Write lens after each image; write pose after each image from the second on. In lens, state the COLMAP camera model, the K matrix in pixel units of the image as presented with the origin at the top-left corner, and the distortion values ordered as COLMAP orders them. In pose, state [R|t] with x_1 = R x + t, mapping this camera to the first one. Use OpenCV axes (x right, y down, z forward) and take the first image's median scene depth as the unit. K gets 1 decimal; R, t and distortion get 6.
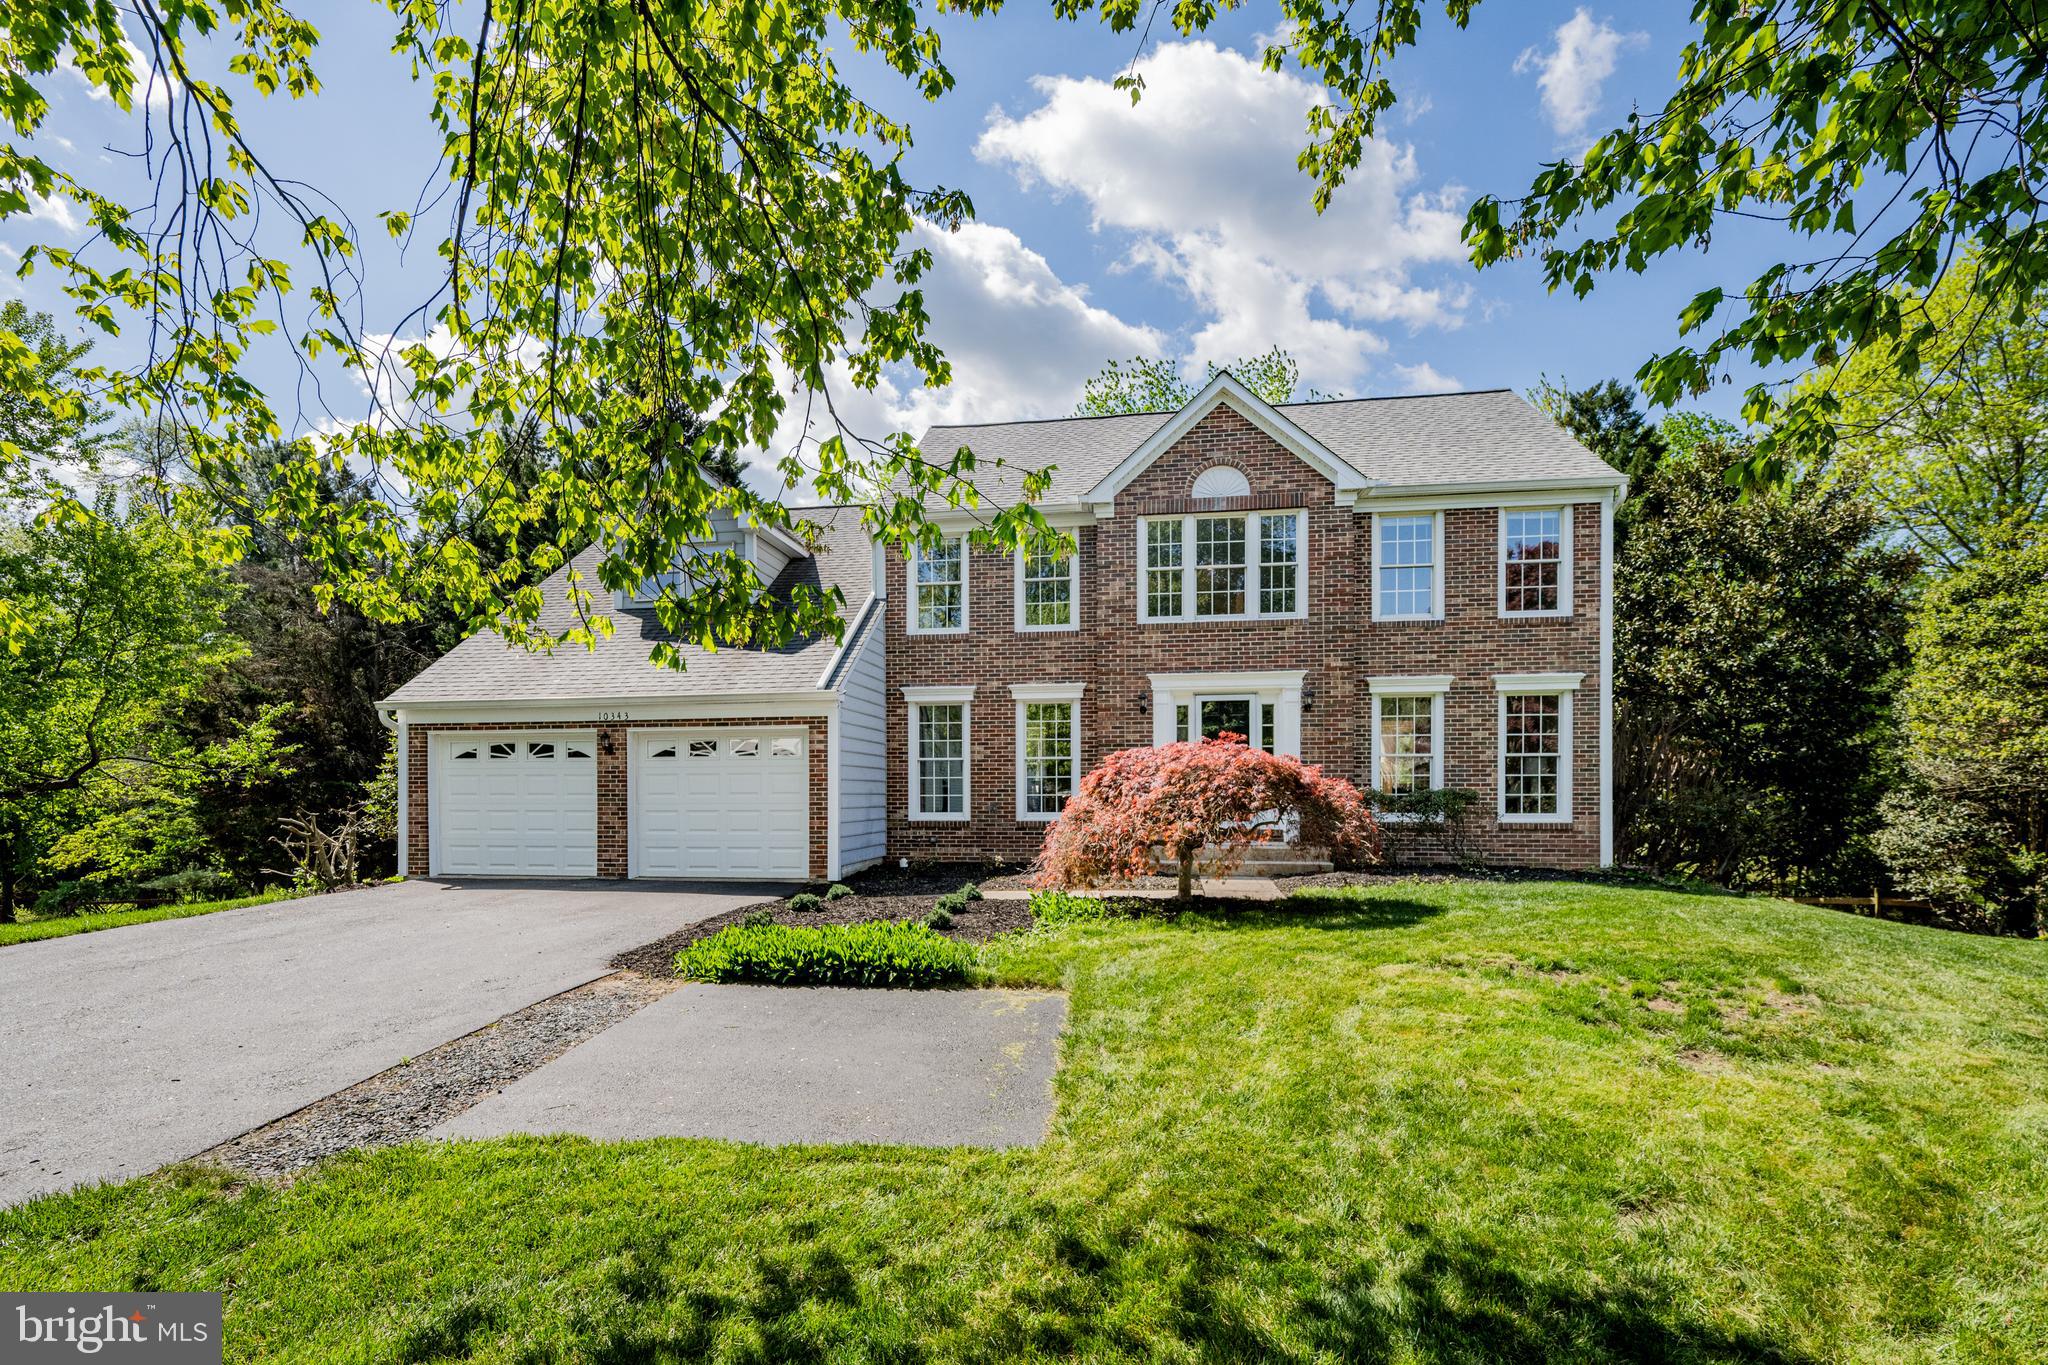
lens RADIAL K [[858.2, 0, 1019.9], [0, 858.2, 791.7], [0, 0, 1]] dist [0.002168, -0.000293]
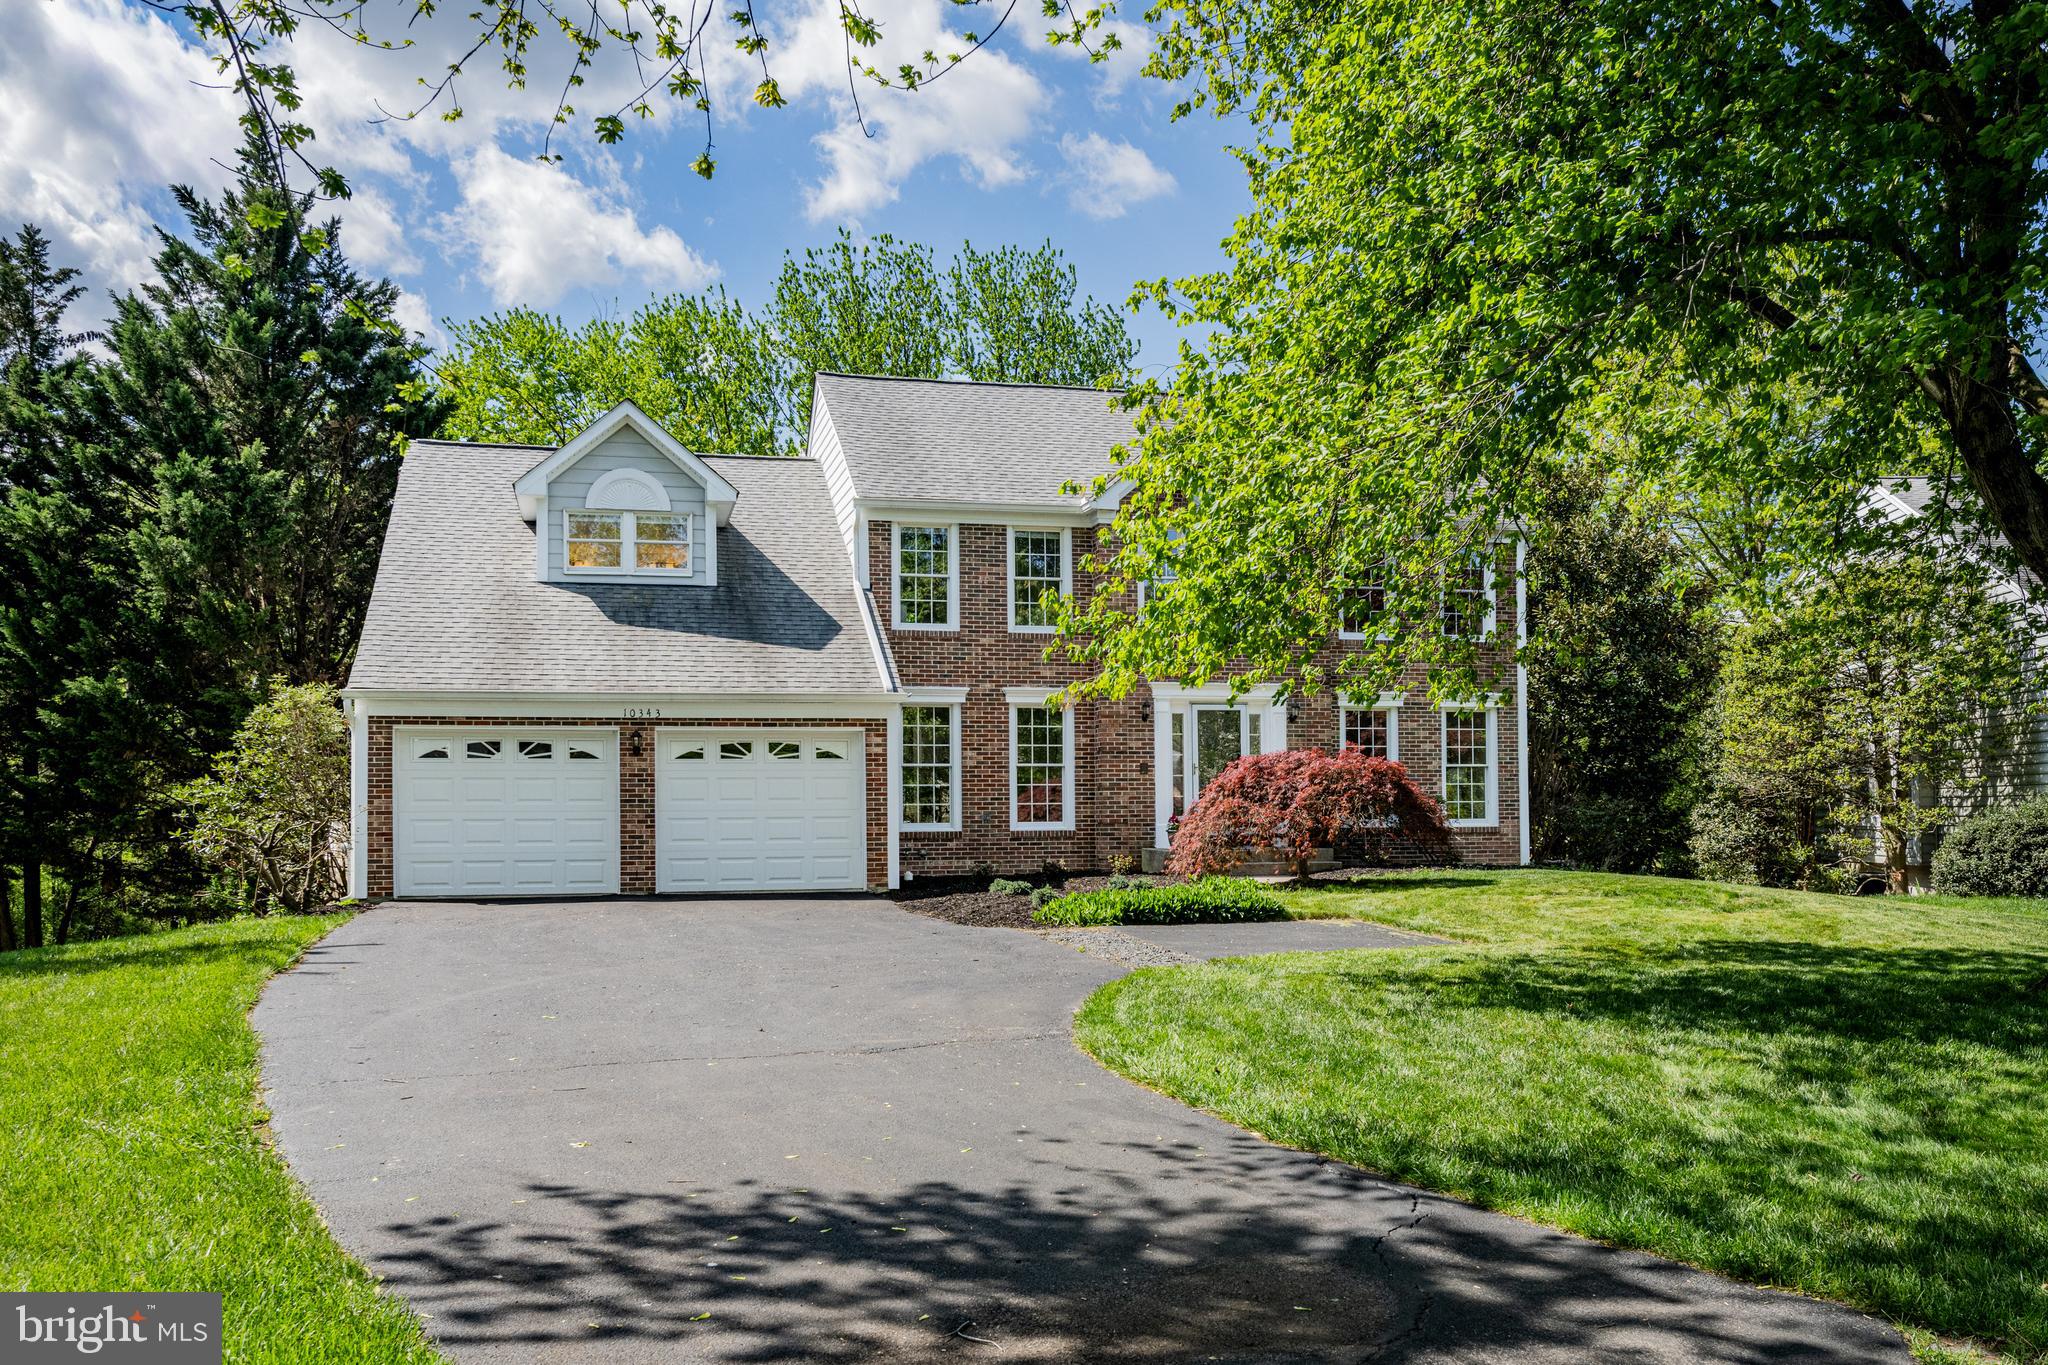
lens RADIAL K [[1373.6, 0, 956.4], [0, 1373.6, 795.9], [0, 0, 1]] dist [0.006377, -0.000370]
pose [[0.942570, 0.001505, 0.334005, -0.617665], [0.005899, 0.999759, -0.021151, 0.029958], [-0.333956, 0.021906, 0.942334, -0.449941]]
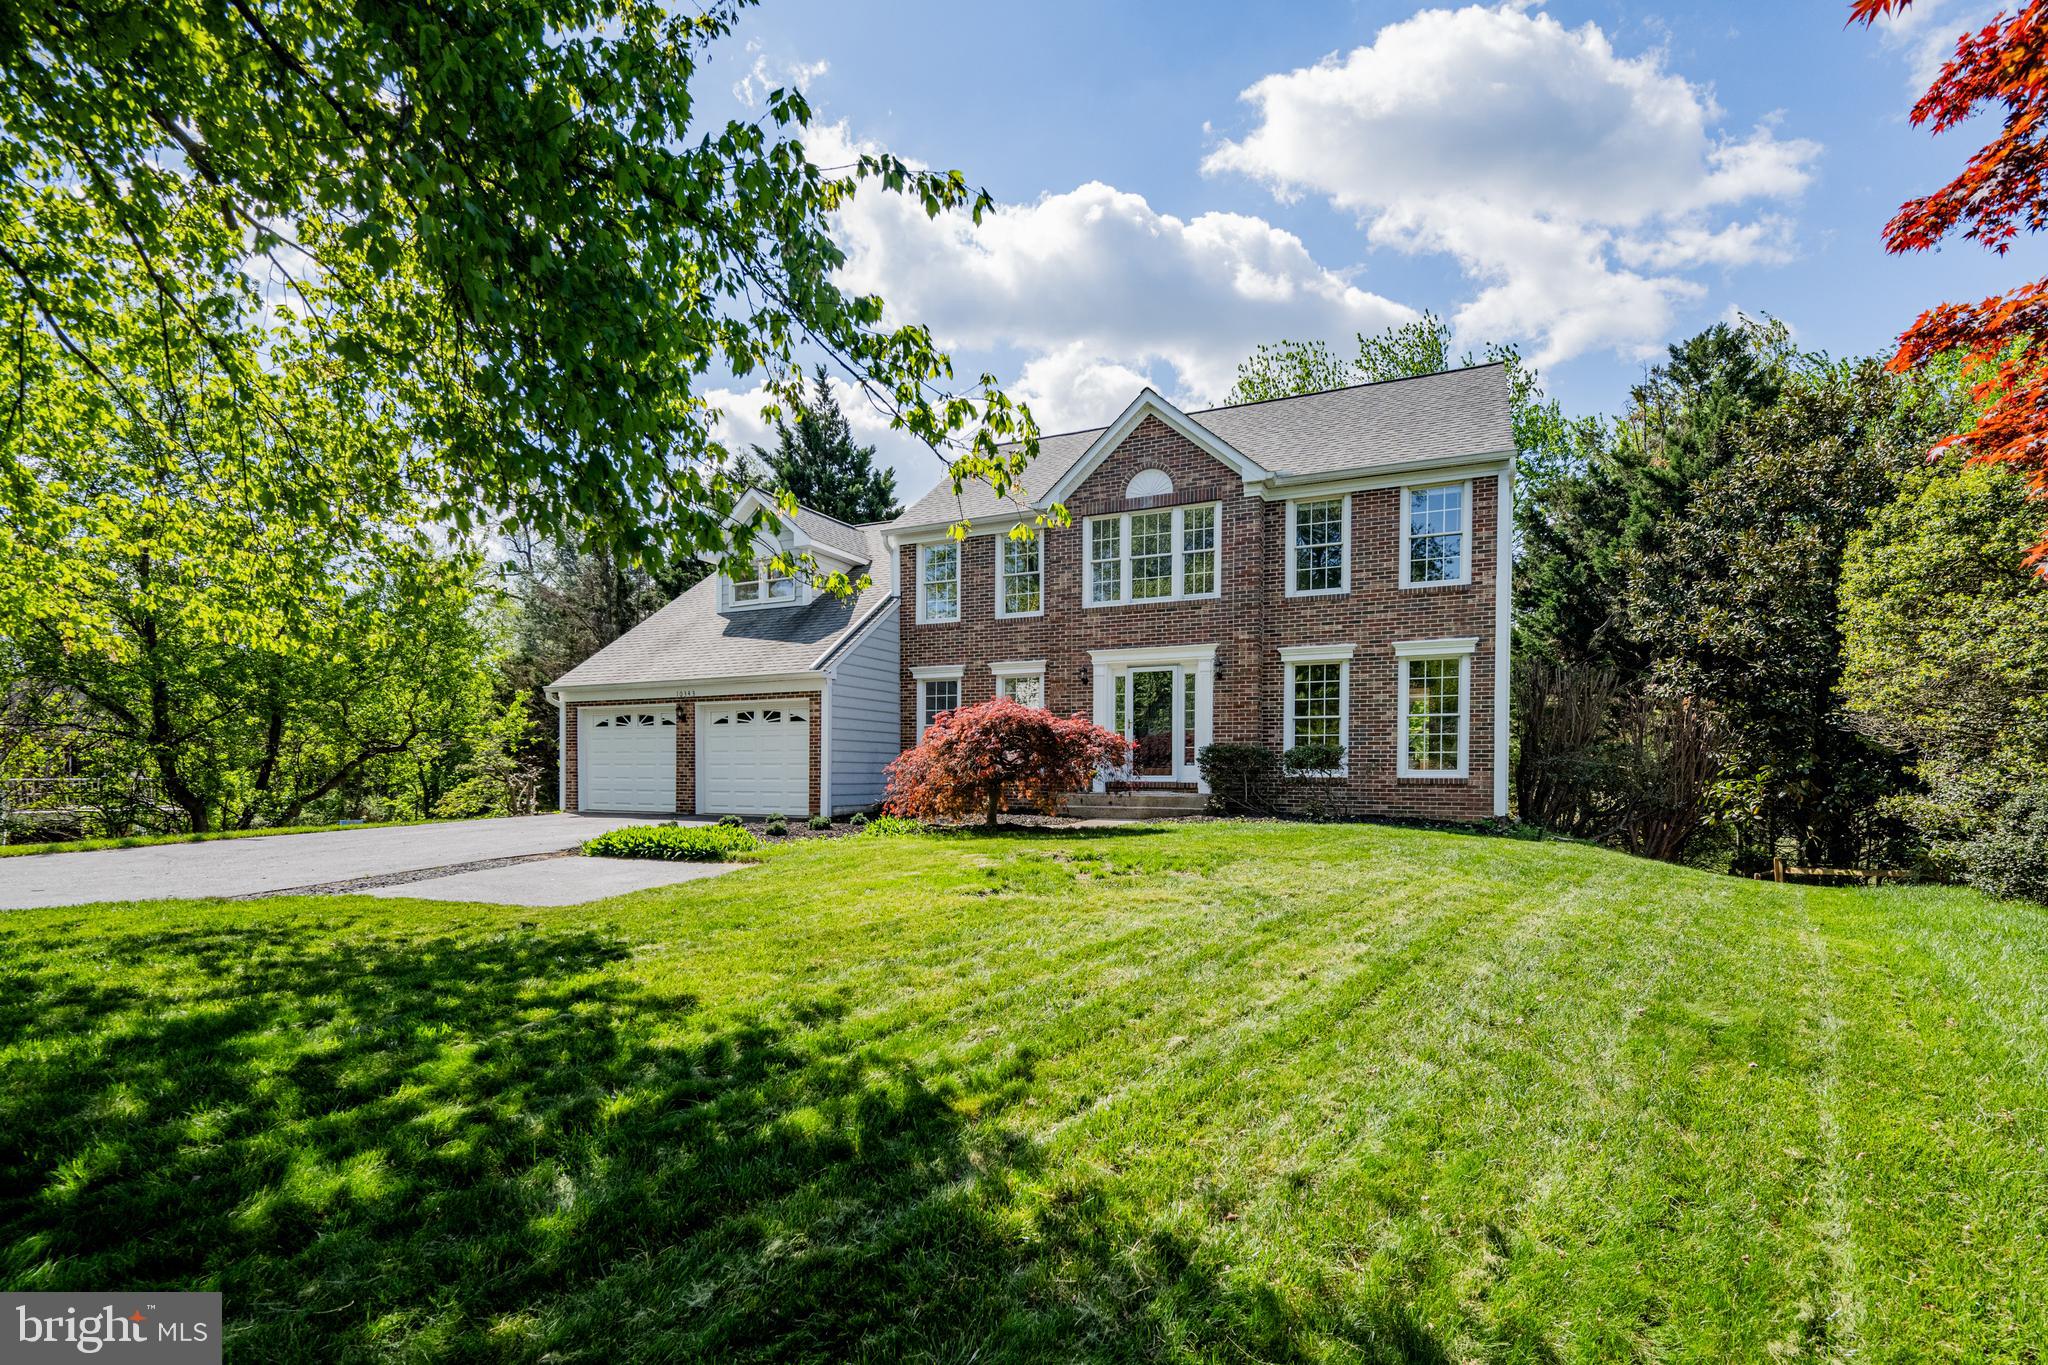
lens RADIAL K [[831.6, 0, 1061.1], [0, 831.6, 776.4], [0, 0, 1]] dist [0.002310, 0.000589]
pose [[0.970584, 0.006458, -0.240676, 0.399037], [-0.005125, 0.999968, 0.006166, 0.029877], [0.240708, -0.004752, 0.970586, -0.123964]]
